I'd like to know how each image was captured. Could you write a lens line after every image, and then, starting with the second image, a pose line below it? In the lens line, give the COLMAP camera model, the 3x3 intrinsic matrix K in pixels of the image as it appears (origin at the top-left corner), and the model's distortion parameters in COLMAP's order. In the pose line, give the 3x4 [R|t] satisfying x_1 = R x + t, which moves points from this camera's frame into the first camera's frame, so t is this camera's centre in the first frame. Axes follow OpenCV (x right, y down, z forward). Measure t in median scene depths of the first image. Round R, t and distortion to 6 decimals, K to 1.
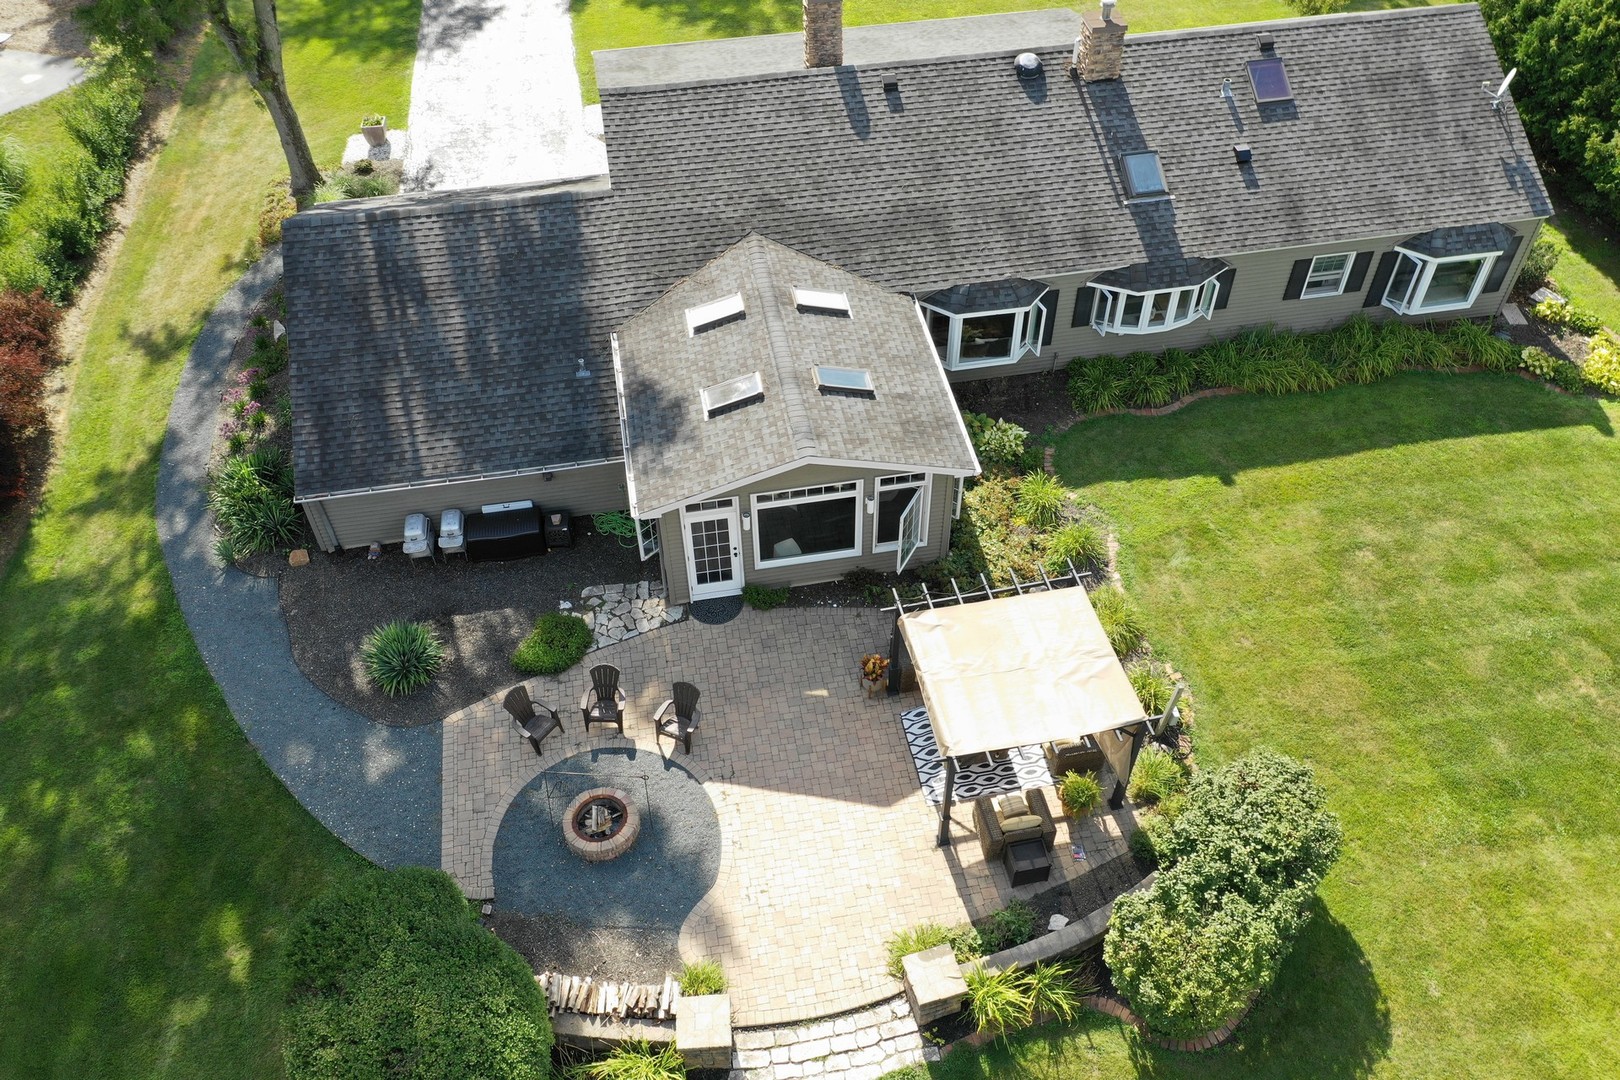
lens RADIAL K [[1258.2, 0, 801.4], [0, 1258.2, 533.9], [0, 0, 1]] dist [-0.024276, 0.009435]
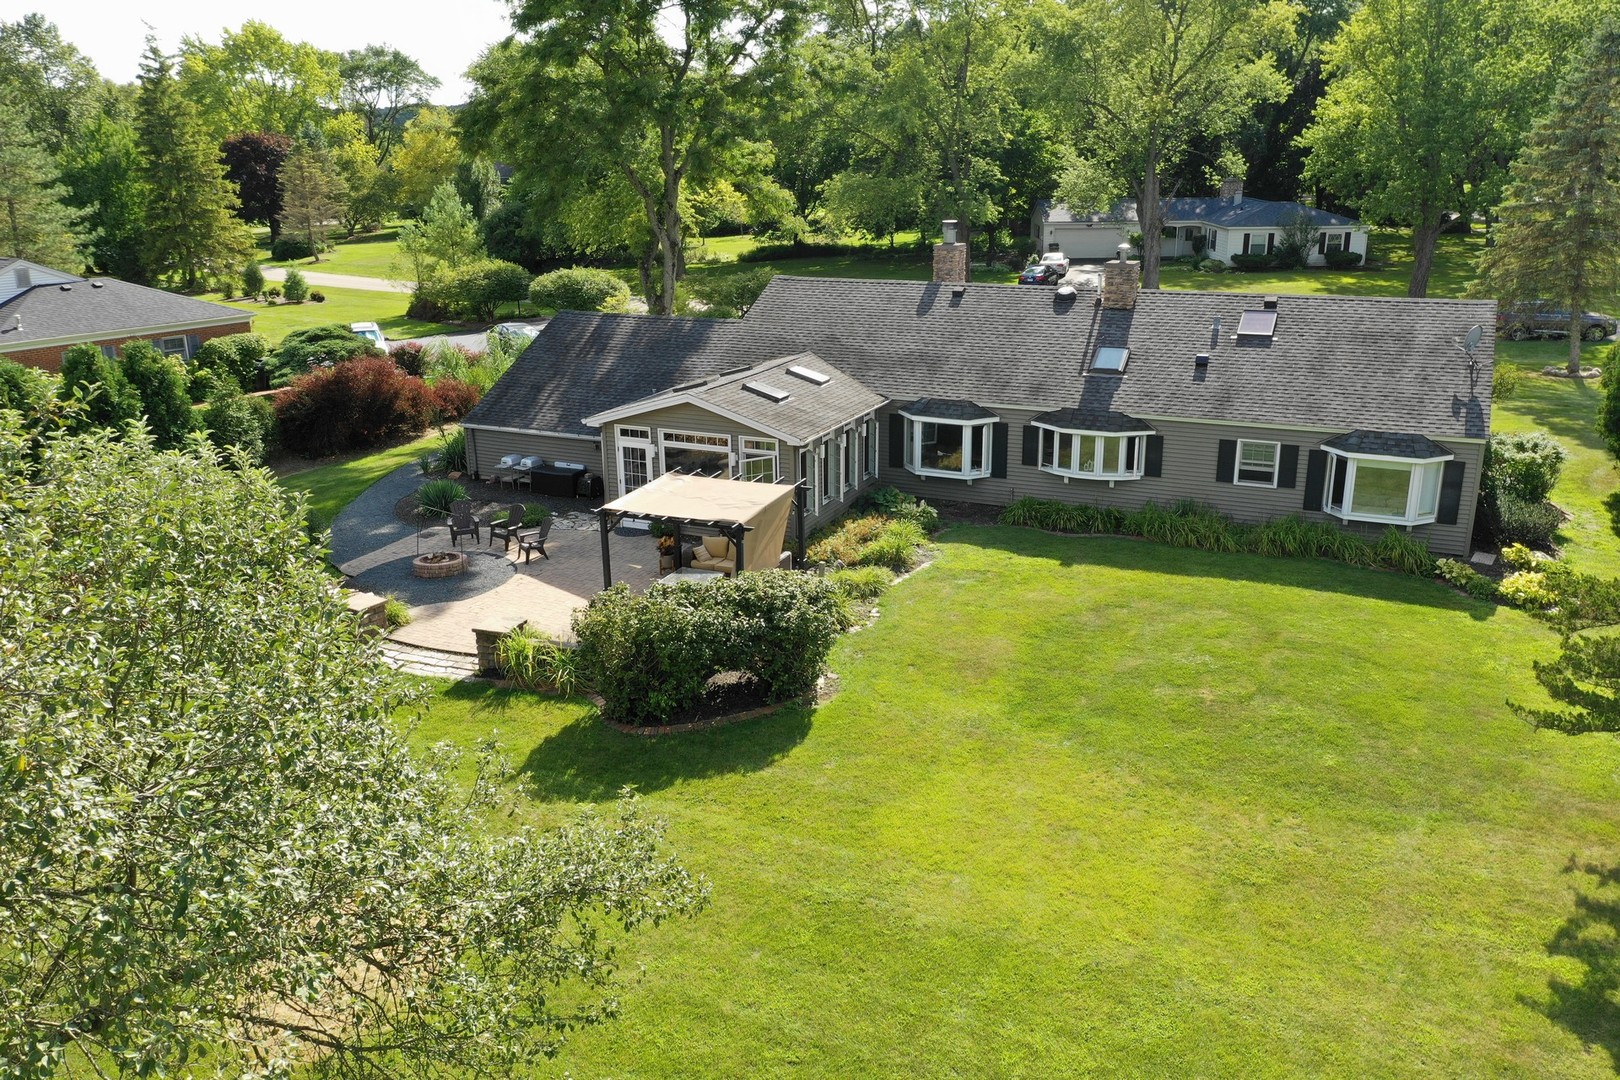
lens RADIAL K [[1258.2, 0, 817.7], [0, 1258.2, 542.3], [0, 0, 1]] dist [-0.024276, 0.009435]
pose [[0.827065, 0.181419, -0.532025, 0.779892], [-0.412835, 0.838399, -0.355885, 0.446148], [0.381485, 0.513979, 0.768307, 0.052511]]
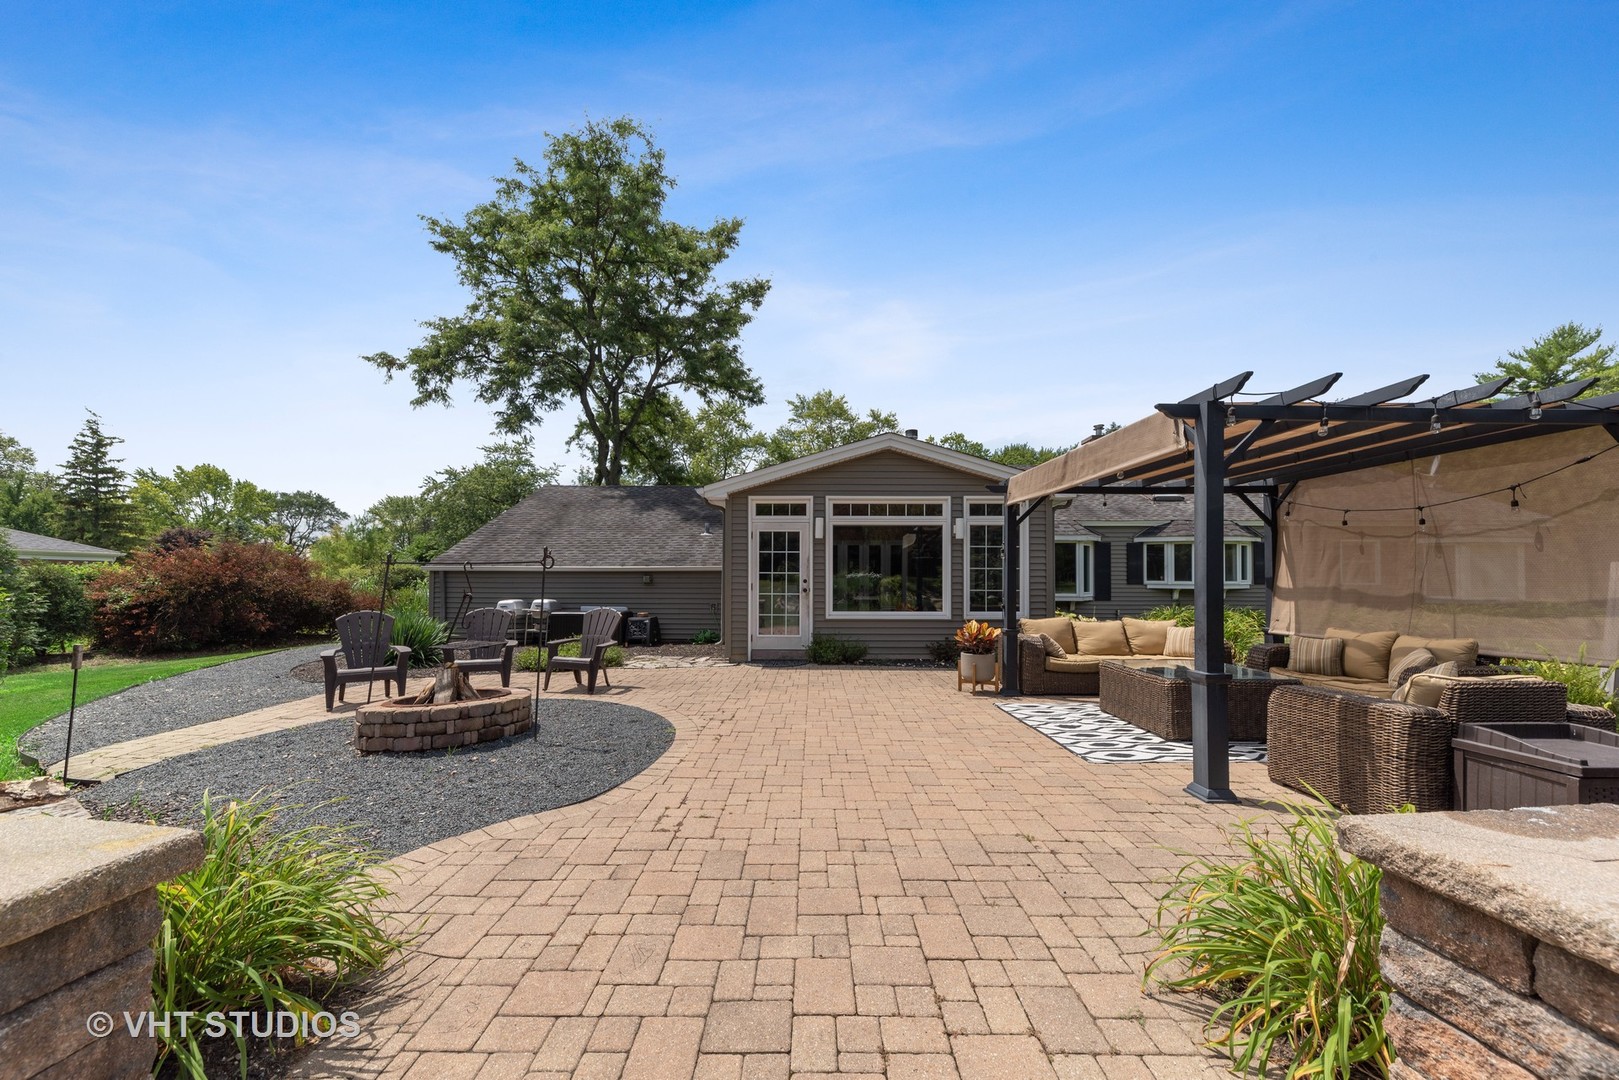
lens RADIAL K [[565.6, 0, 809.1], [0, 565.6, 573.2], [0, 0, 1]] dist [-0.000807, -0.001898]
pose [[0.984146, 0.014007, -0.176809, 0.019504], [-0.141080, 0.665976, -0.732511, 0.281600], [0.107490, 0.745842, 0.657393, 0.684225]]
